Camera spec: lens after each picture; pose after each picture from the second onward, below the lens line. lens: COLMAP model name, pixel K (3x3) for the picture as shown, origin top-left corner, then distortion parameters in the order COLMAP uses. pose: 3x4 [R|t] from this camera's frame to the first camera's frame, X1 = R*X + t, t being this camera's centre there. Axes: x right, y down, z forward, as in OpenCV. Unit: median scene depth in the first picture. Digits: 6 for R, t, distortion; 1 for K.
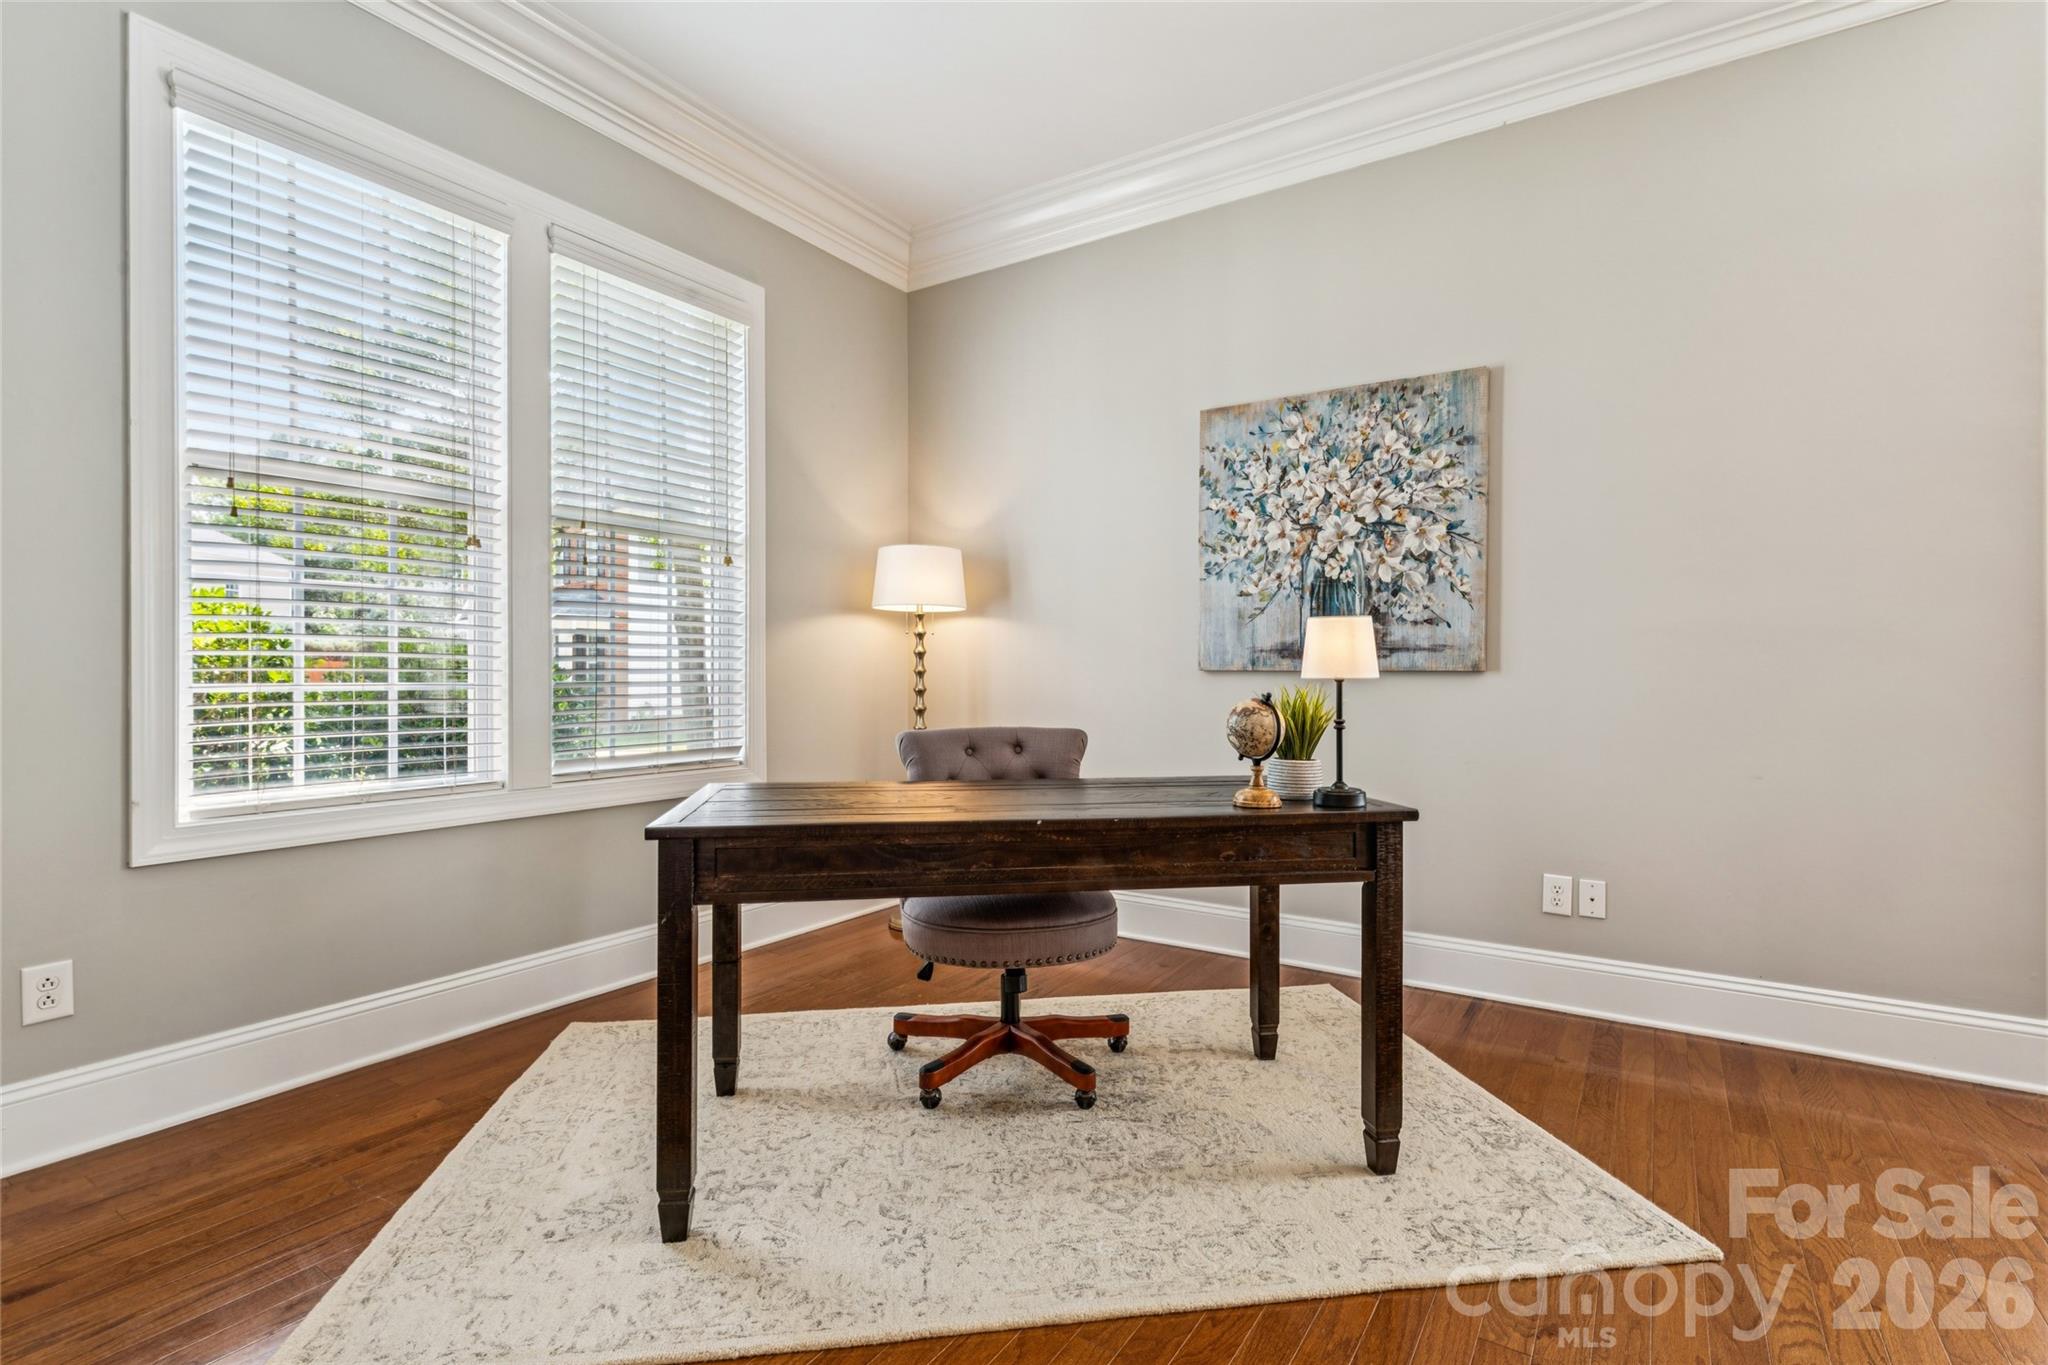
lens RADIAL K [[960.4, 0, 1024.0], [0, 960.4, 682.5], [0, 0, 1]] dist [0.000664, 0.000055]
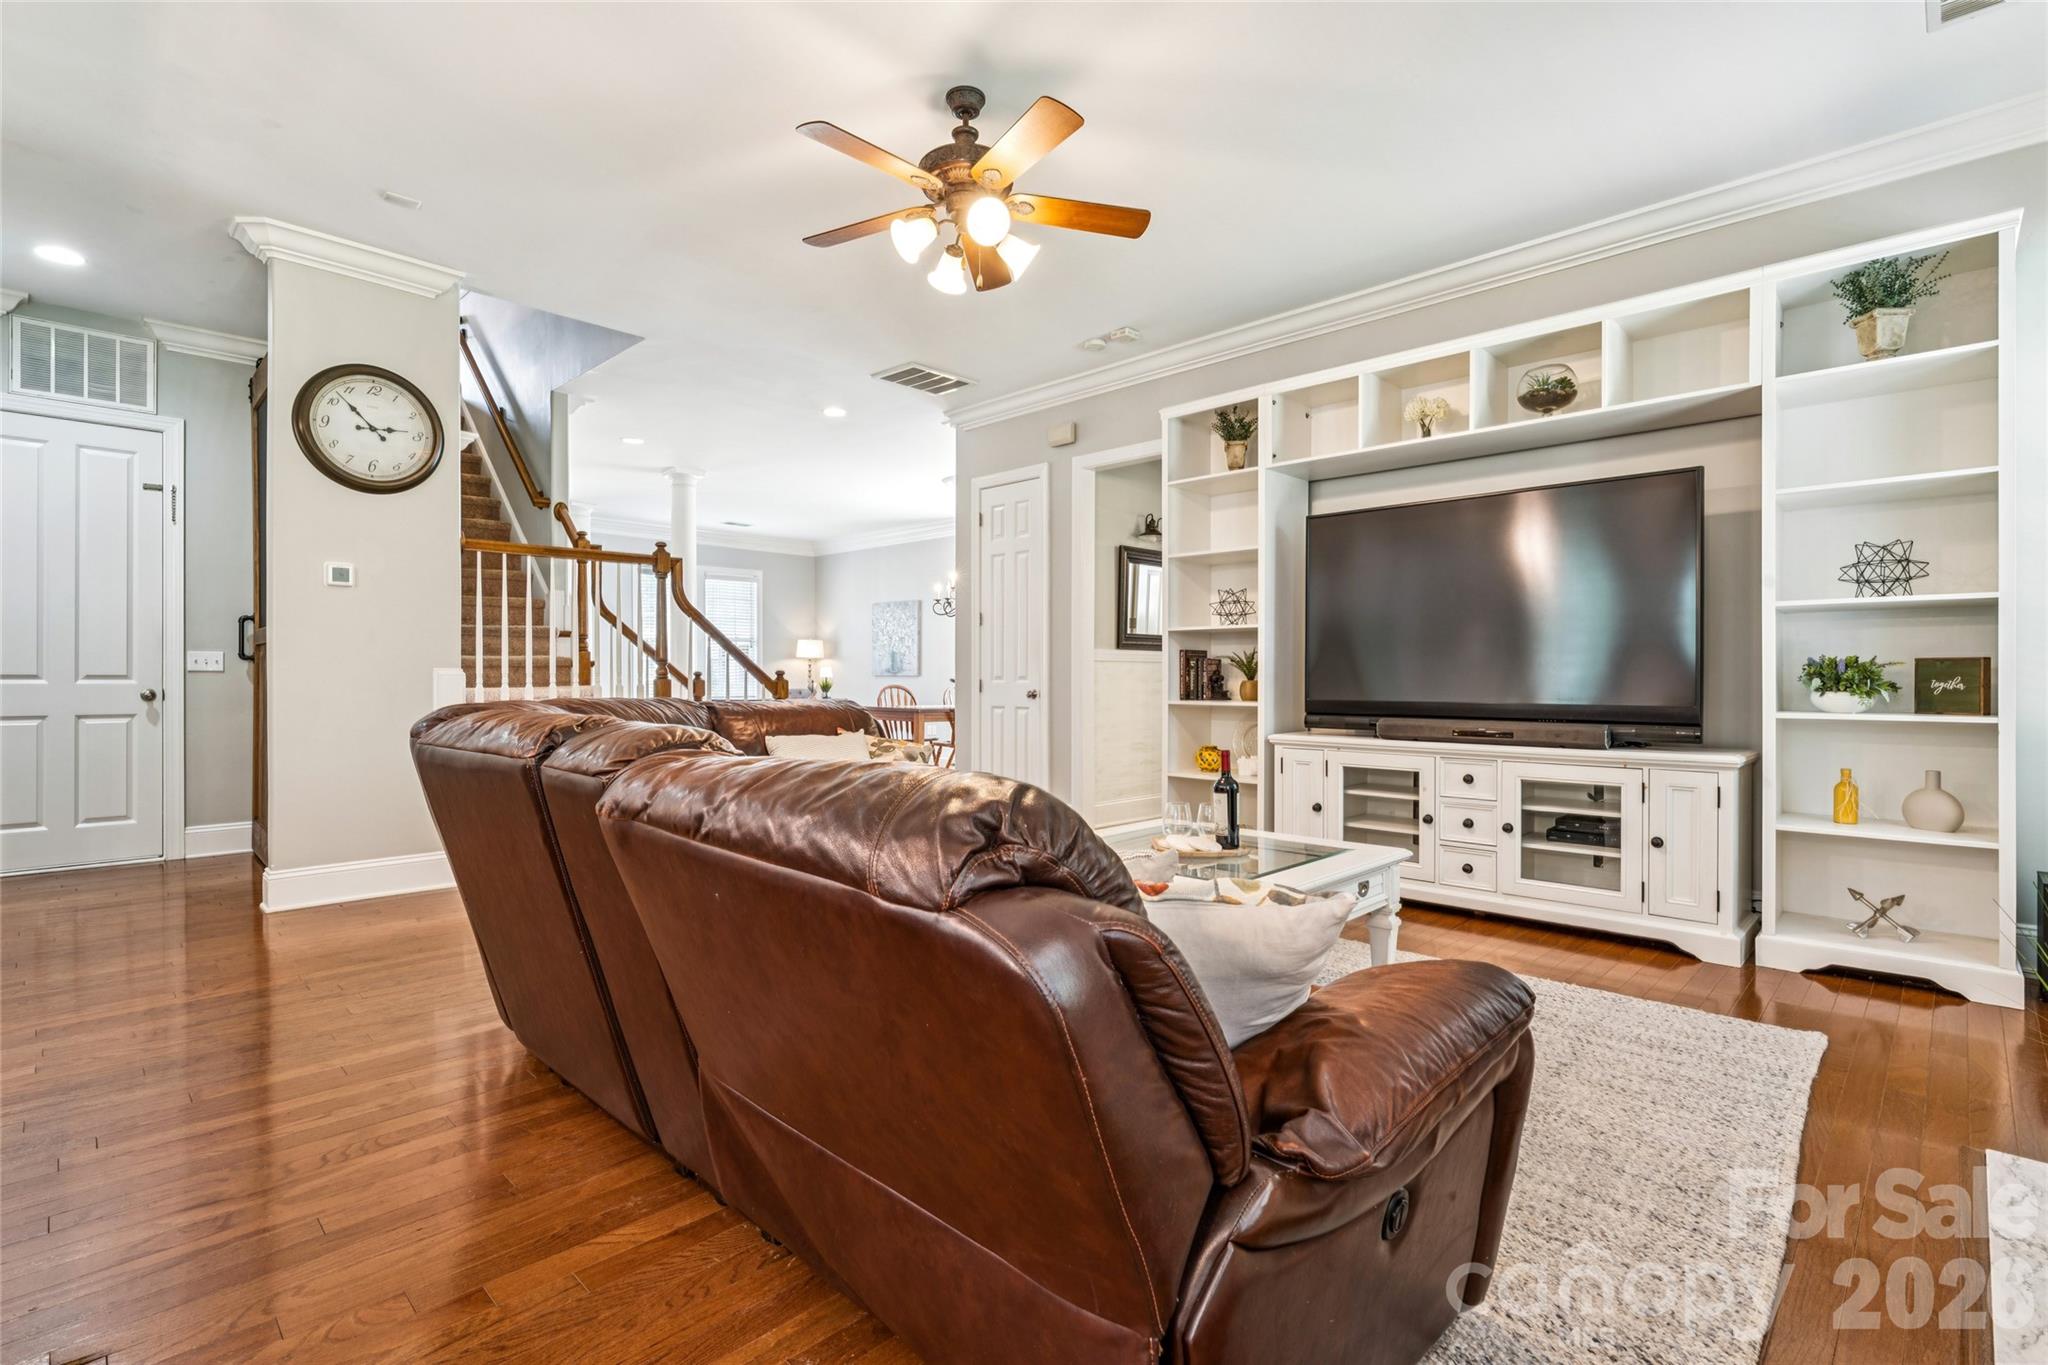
lens RADIAL K [[943.9, 0, 1024.0], [0, 943.9, 682.5], [0, 0, 1]] dist [-0.000043, -0.000047]
pose [[0.980404, 0.002545, -0.196983, 1.291280], [-0.002864, 0.999995, -0.001333, 0.015254], [0.196979, 0.001871, 0.980406, -2.128379]]
